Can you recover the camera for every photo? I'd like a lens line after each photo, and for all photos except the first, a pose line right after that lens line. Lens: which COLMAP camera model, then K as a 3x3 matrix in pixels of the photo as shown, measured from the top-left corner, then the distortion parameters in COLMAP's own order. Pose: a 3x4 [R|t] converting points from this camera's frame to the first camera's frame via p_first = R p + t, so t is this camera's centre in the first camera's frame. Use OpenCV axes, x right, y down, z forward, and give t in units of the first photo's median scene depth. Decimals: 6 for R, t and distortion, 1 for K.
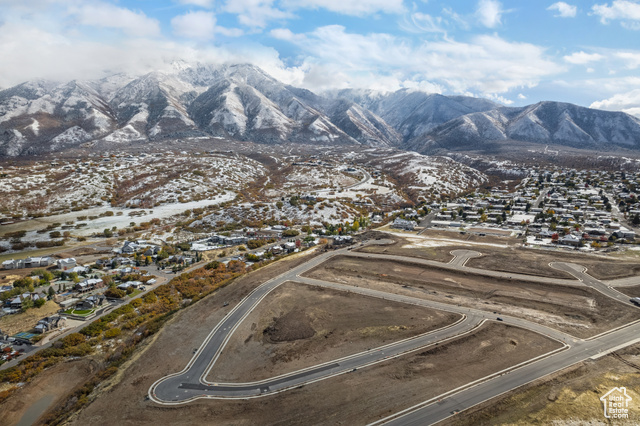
lens RADIAL K [[410.8, 0, 318.6], [0, 410.8, 217.1], [0, 0, 1]] dist [-0.081332, 0.078403]
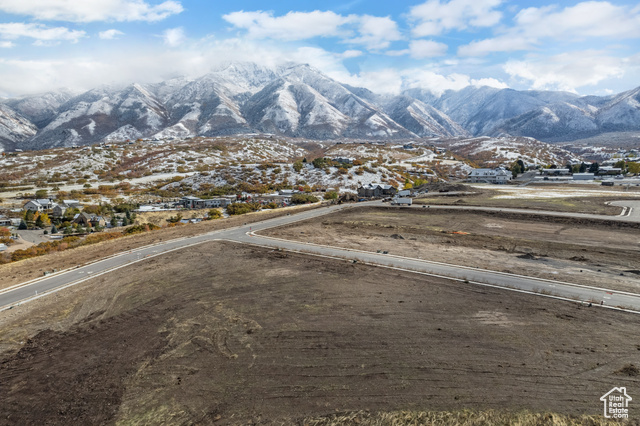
lens RADIAL K [[410.8, 0, 318.6], [0, 410.8, 217.1], [0, 0, 1]] dist [-0.081332, 0.078403]
pose [[0.988959, 0.007859, -0.147978, 0.011412], [-0.011397, 0.999669, -0.023072, 0.018740], [0.147748, 0.024504, 0.988722, 0.081711]]
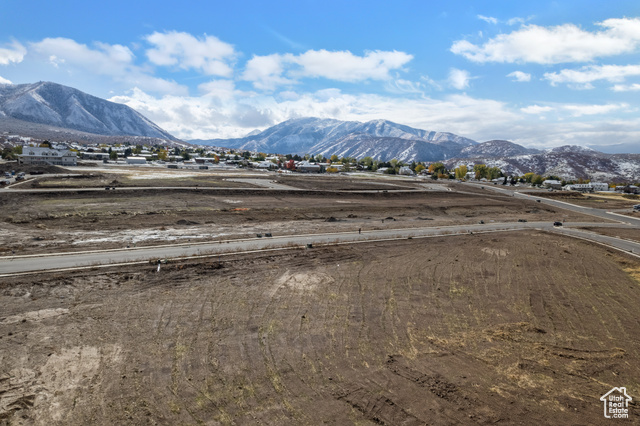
lens RADIAL K [[410.8, 0, 318.6], [0, 410.8, 217.1], [0, 0, 1]] dist [-0.081332, 0.078403]
pose [[0.420864, -0.097234, 0.901897, -0.017463], [0.100476, 0.993118, 0.060182, 0.018318], [-0.901542, 0.065291, 0.427737, 0.108487]]
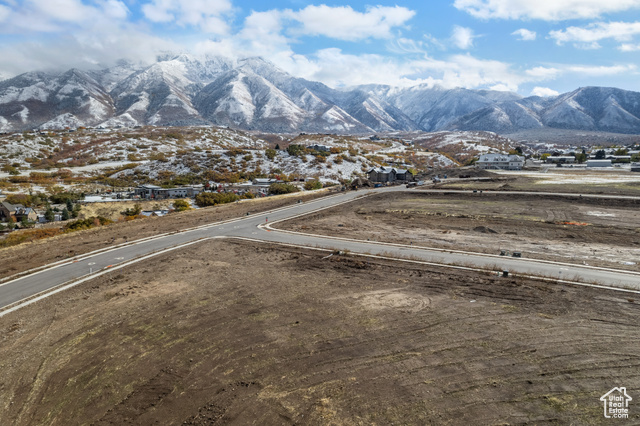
lens RADIAL K [[410.8, 0, 318.6], [0, 410.8, 217.1], [0, 0, 1]] dist [-0.081332, 0.078403]
pose [[0.999448, 0.004038, -0.032981, -0.000493], [-0.004491, 0.999896, -0.013693, 0.019379], [0.032922, 0.013834, 0.999362, 0.099397]]
